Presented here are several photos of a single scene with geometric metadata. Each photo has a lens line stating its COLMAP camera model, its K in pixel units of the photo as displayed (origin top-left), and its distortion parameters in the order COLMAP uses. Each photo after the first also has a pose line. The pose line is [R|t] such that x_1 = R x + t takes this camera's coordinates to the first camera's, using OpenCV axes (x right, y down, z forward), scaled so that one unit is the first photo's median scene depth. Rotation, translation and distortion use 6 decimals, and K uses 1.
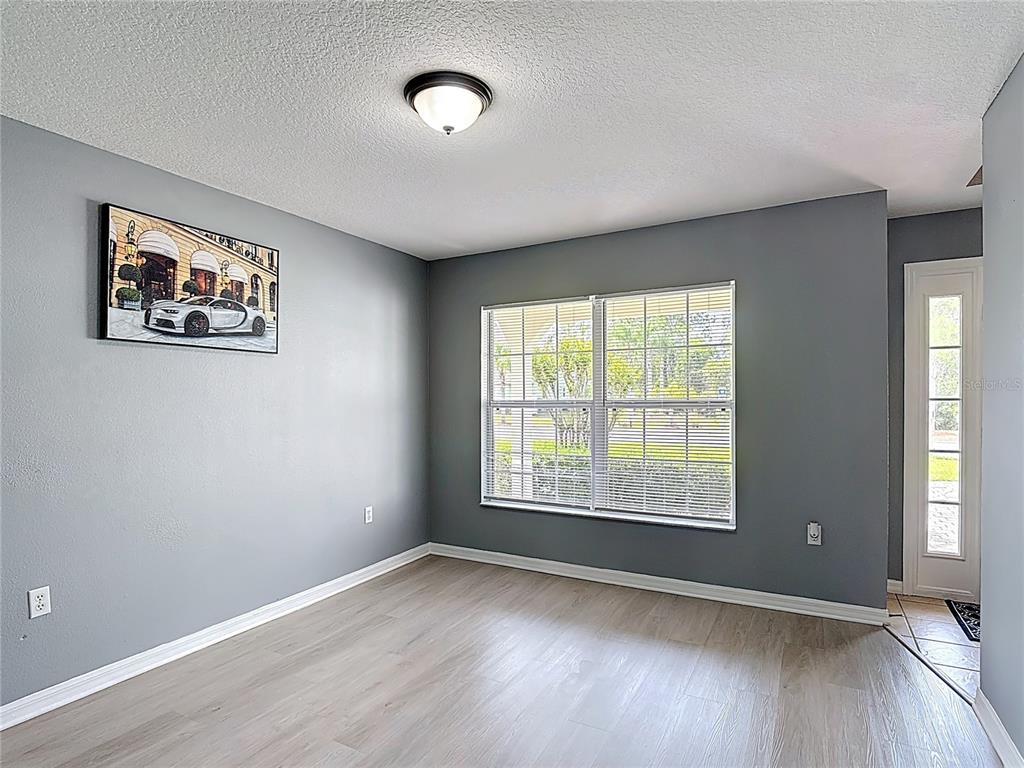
lens RADIAL K [[569.3, 0, 511.8], [0, 569.3, 394.5], [0, 0, 1]] dist [-0.002144, -0.001055]
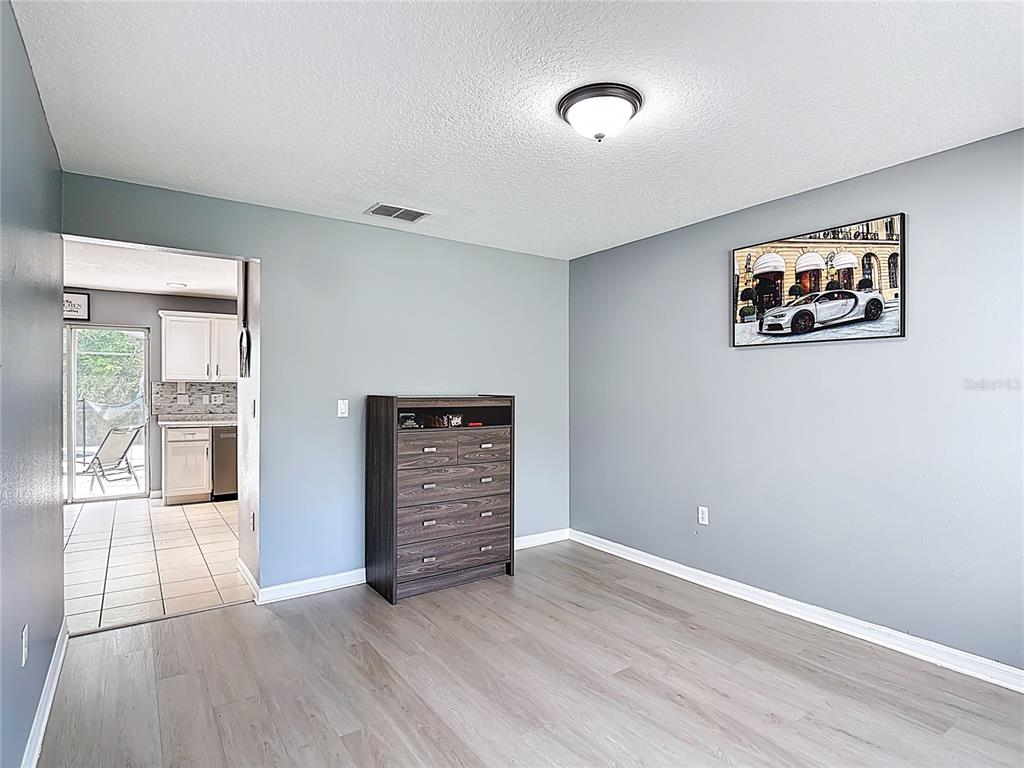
lens RADIAL K [[550.4, 0, 512.0], [0, 550.4, 384.0], [0, 0, 1]] dist [-0.002345, -0.000713]
pose [[-0.437145, -0.006461, -0.899368, 0.647222], [0.003307, 0.999956, -0.008790, 0.003752], [0.899385, -0.006817, -0.437105, 0.958189]]
